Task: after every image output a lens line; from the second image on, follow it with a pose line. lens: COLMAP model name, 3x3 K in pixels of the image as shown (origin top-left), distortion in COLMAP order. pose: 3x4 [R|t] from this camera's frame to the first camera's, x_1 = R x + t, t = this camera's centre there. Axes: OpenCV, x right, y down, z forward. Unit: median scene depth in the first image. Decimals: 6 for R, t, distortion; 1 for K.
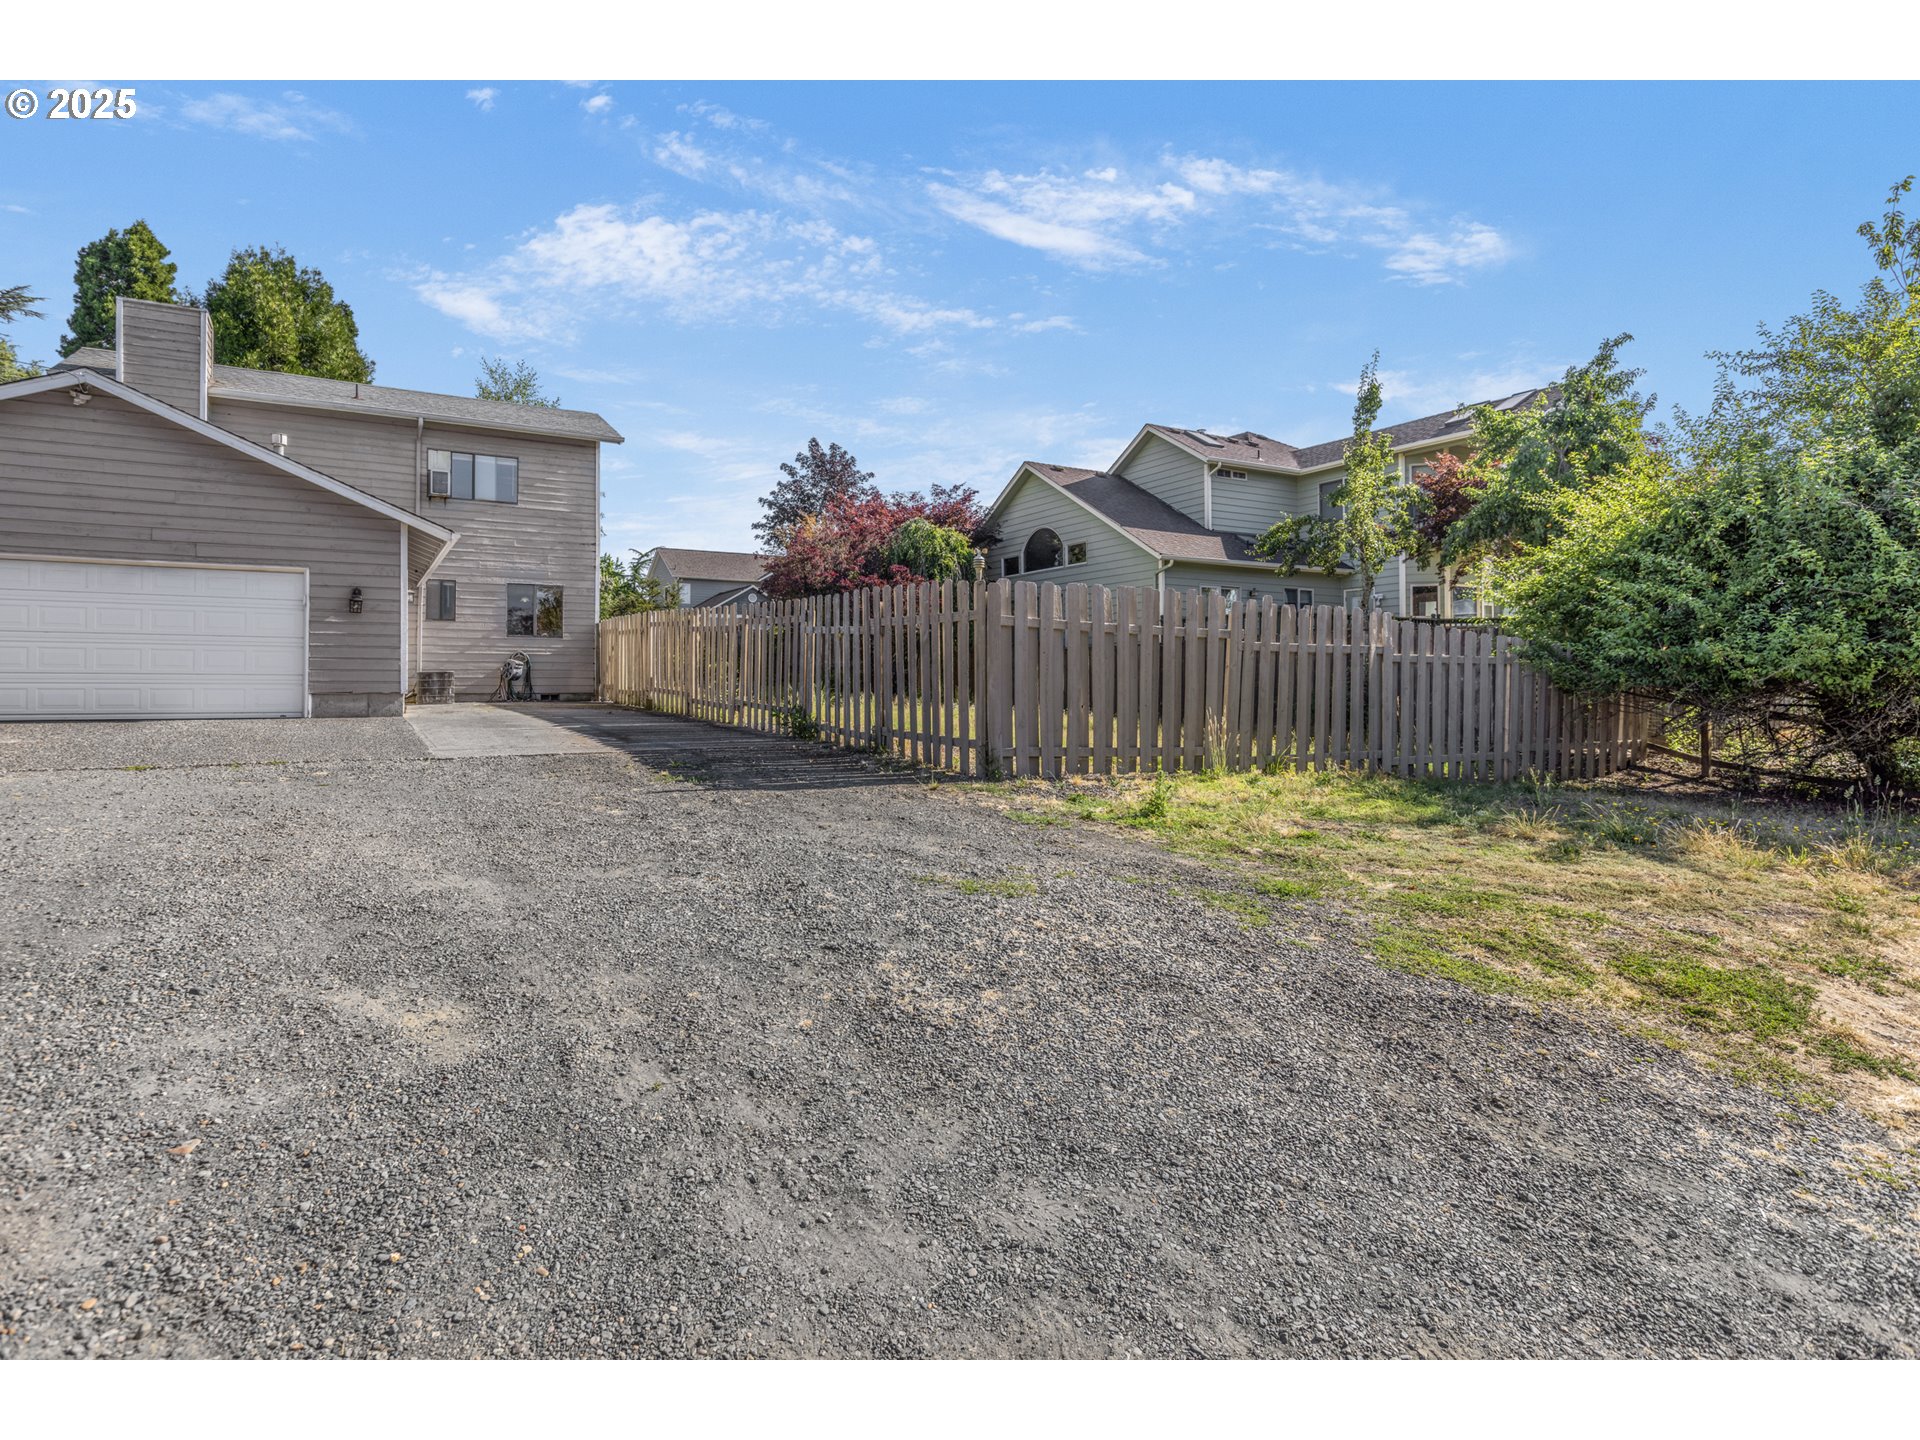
lens RADIAL K [[1030.1, 0, 934.9], [0, 1030.1, 688.5], [0, 0, 1]] dist [-0.002882, 0.000238]
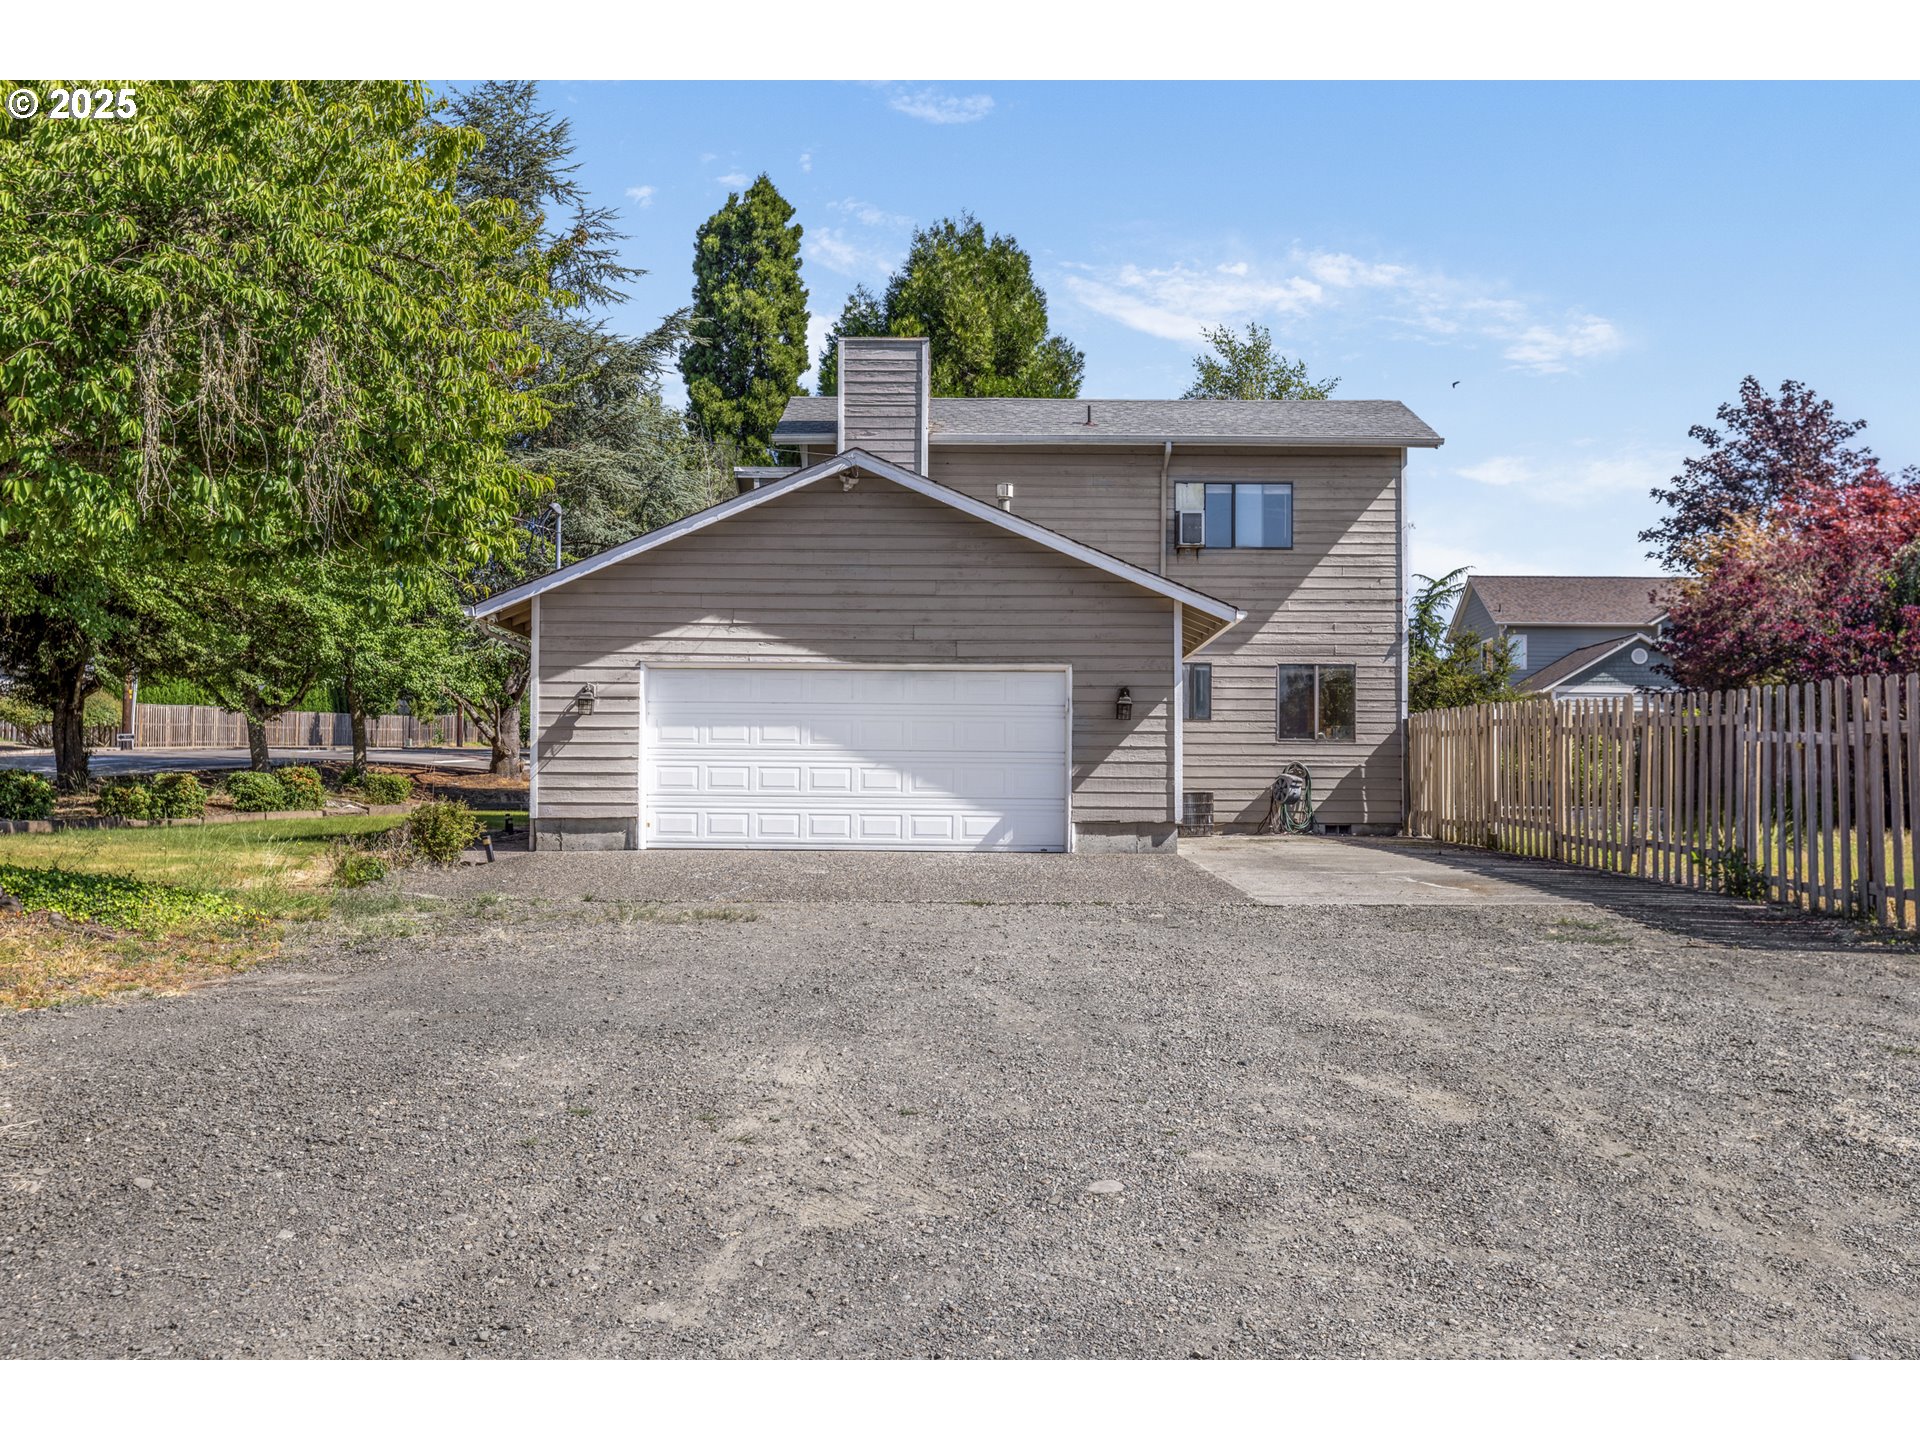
lens RADIAL K [[1851.3, 0, 960.0], [0, 1851.3, 720.0], [0, 0, 1]] dist [-0.011245, -0.010979]
pose [[0.865835, -0.019057, -0.499966, 0.025994], [-0.006093, 0.998799, -0.048623, -0.003466], [0.500292, 0.045146, 0.864679, -0.227629]]
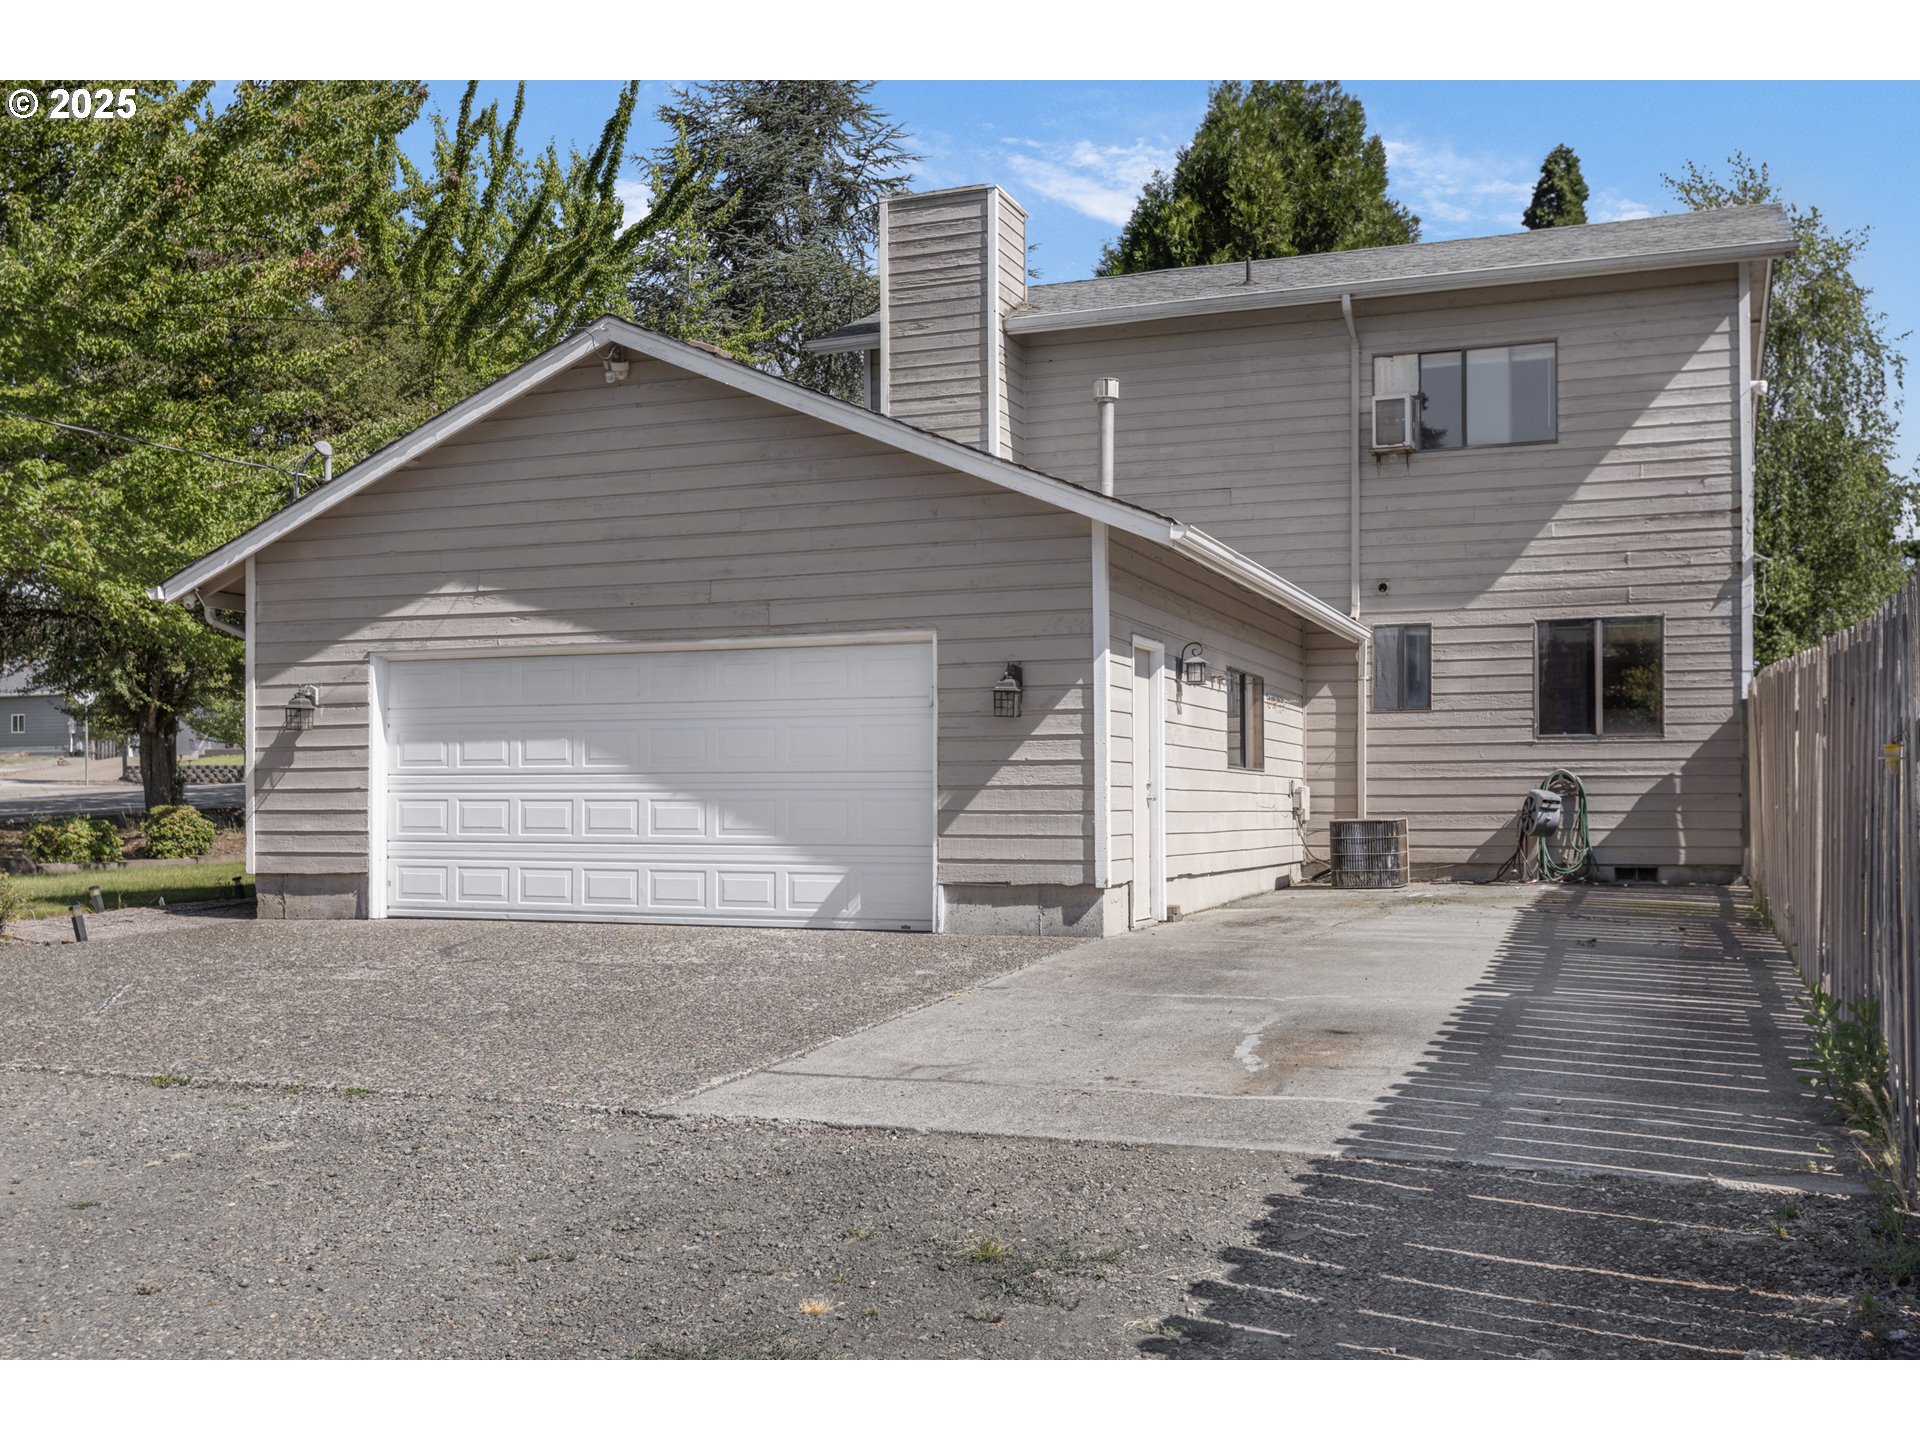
lens RADIAL K [[1856.6, 0, 954.1], [0, 1856.6, 773.4], [0, 0, 1]] dist [-0.003068, -0.000832]
pose [[0.624211, -0.016221, -0.781088, 0.075038], [0.002651, 0.999823, -0.018645, -0.025875], [0.781251, 0.009568, 0.624143, 0.366299]]
